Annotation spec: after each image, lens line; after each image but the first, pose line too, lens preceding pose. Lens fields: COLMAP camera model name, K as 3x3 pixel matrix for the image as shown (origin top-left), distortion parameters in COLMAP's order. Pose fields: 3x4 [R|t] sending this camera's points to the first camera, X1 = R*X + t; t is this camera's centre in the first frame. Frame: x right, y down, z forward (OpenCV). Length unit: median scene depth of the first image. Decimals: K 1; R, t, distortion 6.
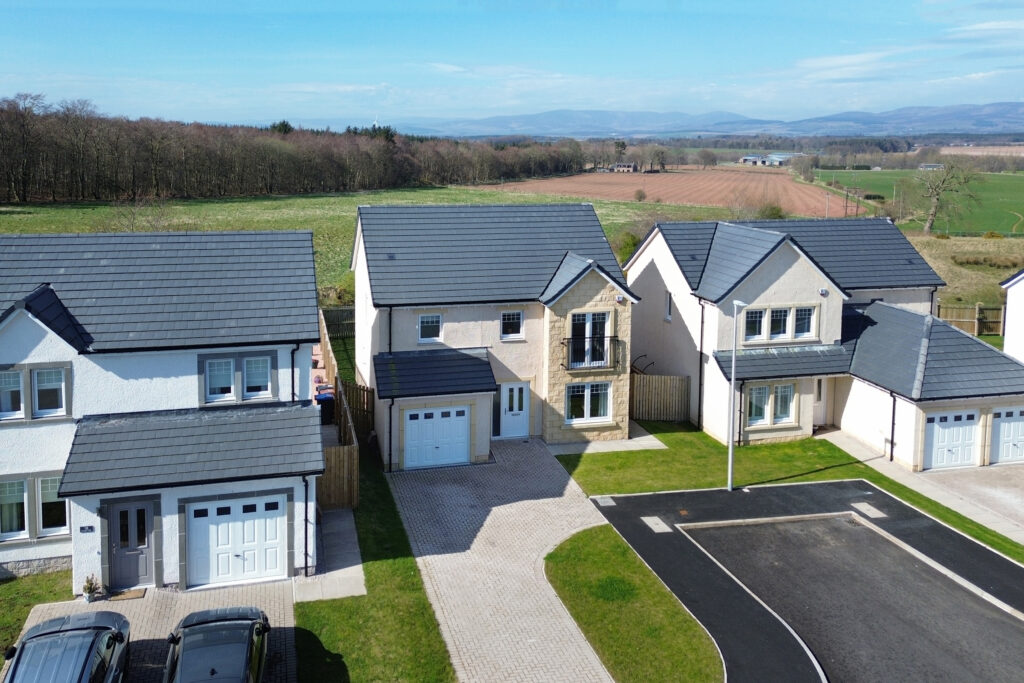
lens RADIAL K [[835.0, 0, 473.1], [0, 835.0, 244.8], [0, 0, 1]] dist [0.032361, -0.013624]
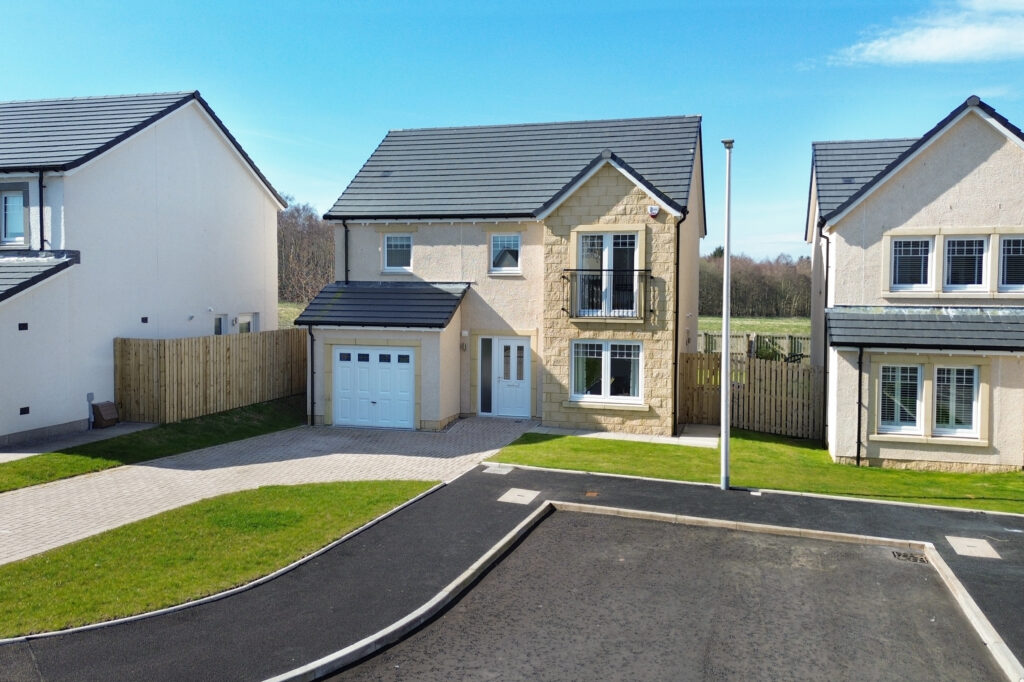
lens RADIAL K [[851.2, 0, 512.0], [0, 851.2, 341.0], [0, 0, 1]] dist [0.013117, 0.004206]
pose [[0.867425, 0.031104, -0.496595, 0.408409], [-0.064487, 0.996654, -0.050217, 0.203760], [0.493372, 0.075583, 0.866528, 0.376154]]
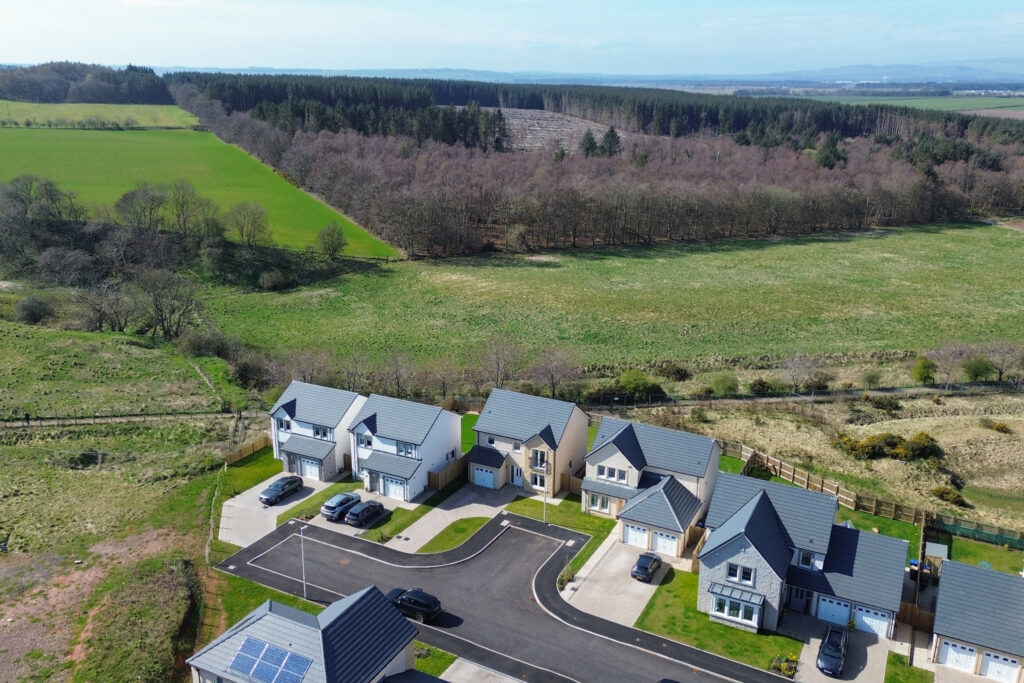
lens RADIAL K [[853.4, 0, 535.8], [0, 853.4, 340.5], [0, 0, 1]] dist [0.070234, -0.074900]
pose [[0.765525, 0.194385, -0.613340, 1.781666], [-0.083795, 0.975272, 0.204505, -0.846180], [0.637926, -0.105159, 0.762884, -1.120686]]
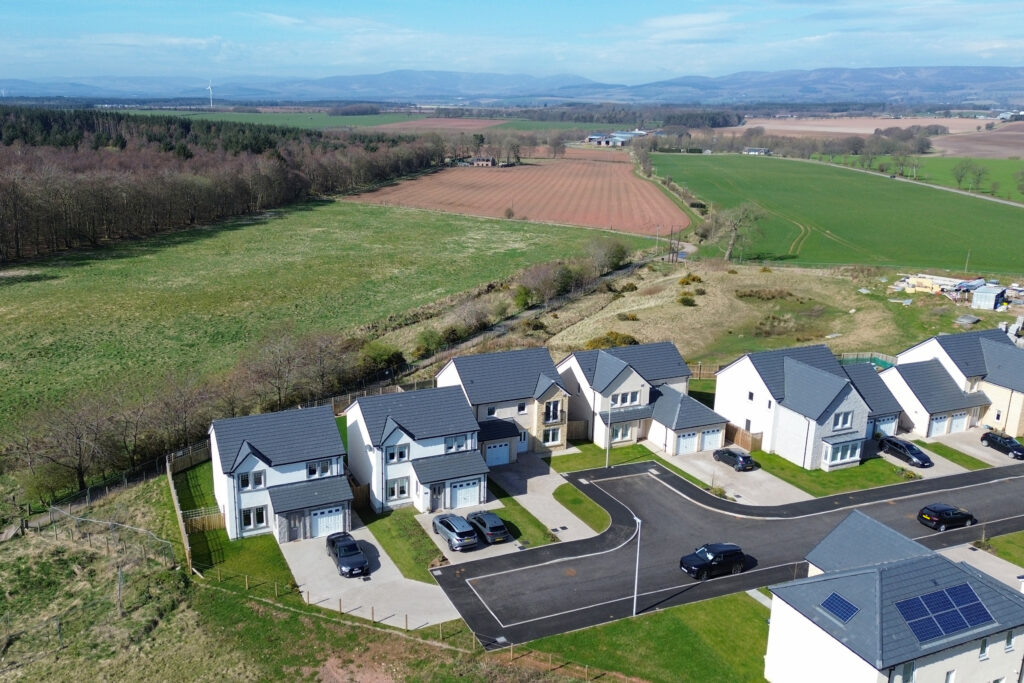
lens RADIAL K [[860.3, 0, 456.6], [0, 860.3, 340.4], [0, 0, 1]] dist [0.047730, -0.015877]
pose [[0.986268, -0.037574, 0.160824, -0.540781], [0.012993, 0.988411, 0.151242, -0.483934], [-0.164643, -0.147076, 0.975326, -1.409859]]
